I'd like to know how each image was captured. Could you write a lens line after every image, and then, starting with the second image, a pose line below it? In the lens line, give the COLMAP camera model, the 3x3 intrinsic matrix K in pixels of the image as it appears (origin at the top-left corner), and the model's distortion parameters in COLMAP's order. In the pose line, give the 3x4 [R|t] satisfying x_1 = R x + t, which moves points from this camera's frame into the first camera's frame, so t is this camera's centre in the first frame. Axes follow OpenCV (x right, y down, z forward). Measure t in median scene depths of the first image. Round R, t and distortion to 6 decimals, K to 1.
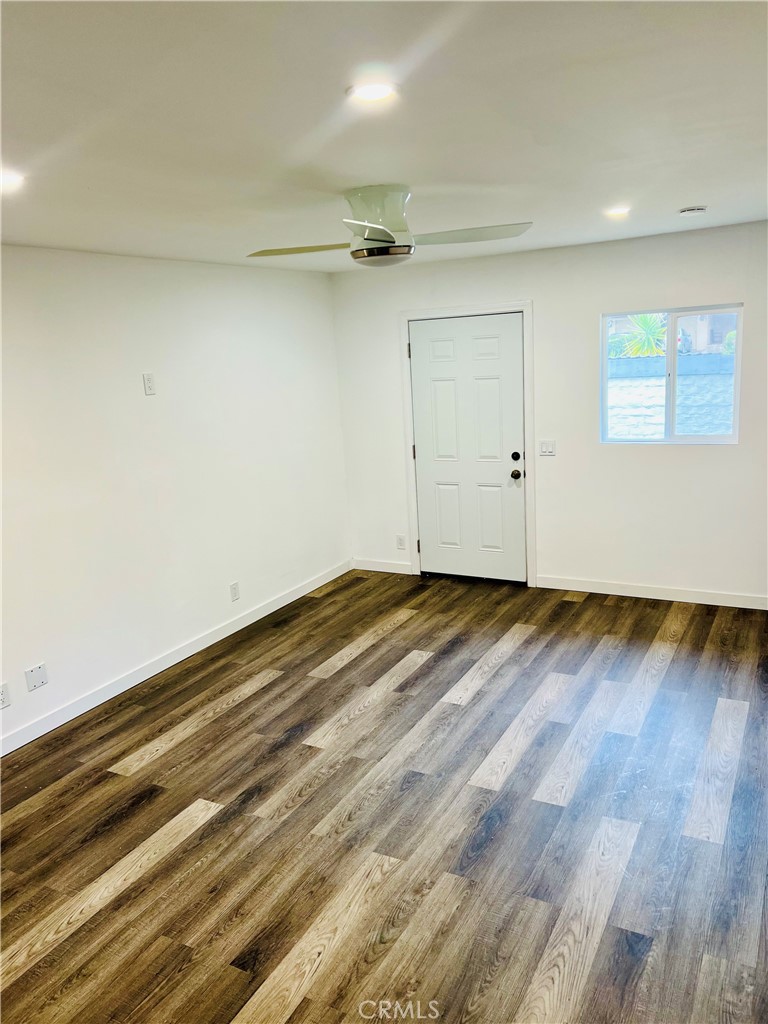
lens RADIAL K [[779.6, 0, 383.4], [0, 779.6, 512.3], [0, 0, 1]] dist [0.008181, 0.000136]
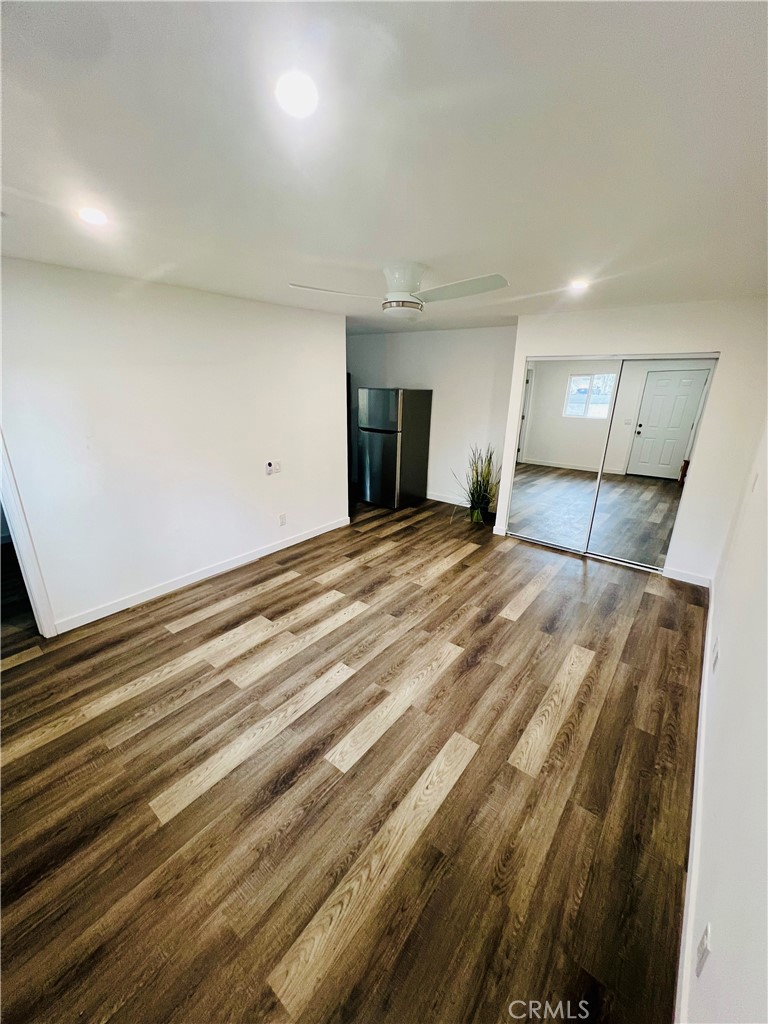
lens RADIAL K [[406.7, 0, 380.7], [0, 406.7, 514.6], [0, 0, 1]] dist [-0.009023, 0.000708]
pose [[-0.984323, -0.006465, 0.176255, -0.077512], [0.083308, 0.863784, 0.496927, -0.288470], [-0.155459, 0.503820, -0.849705, 1.445950]]
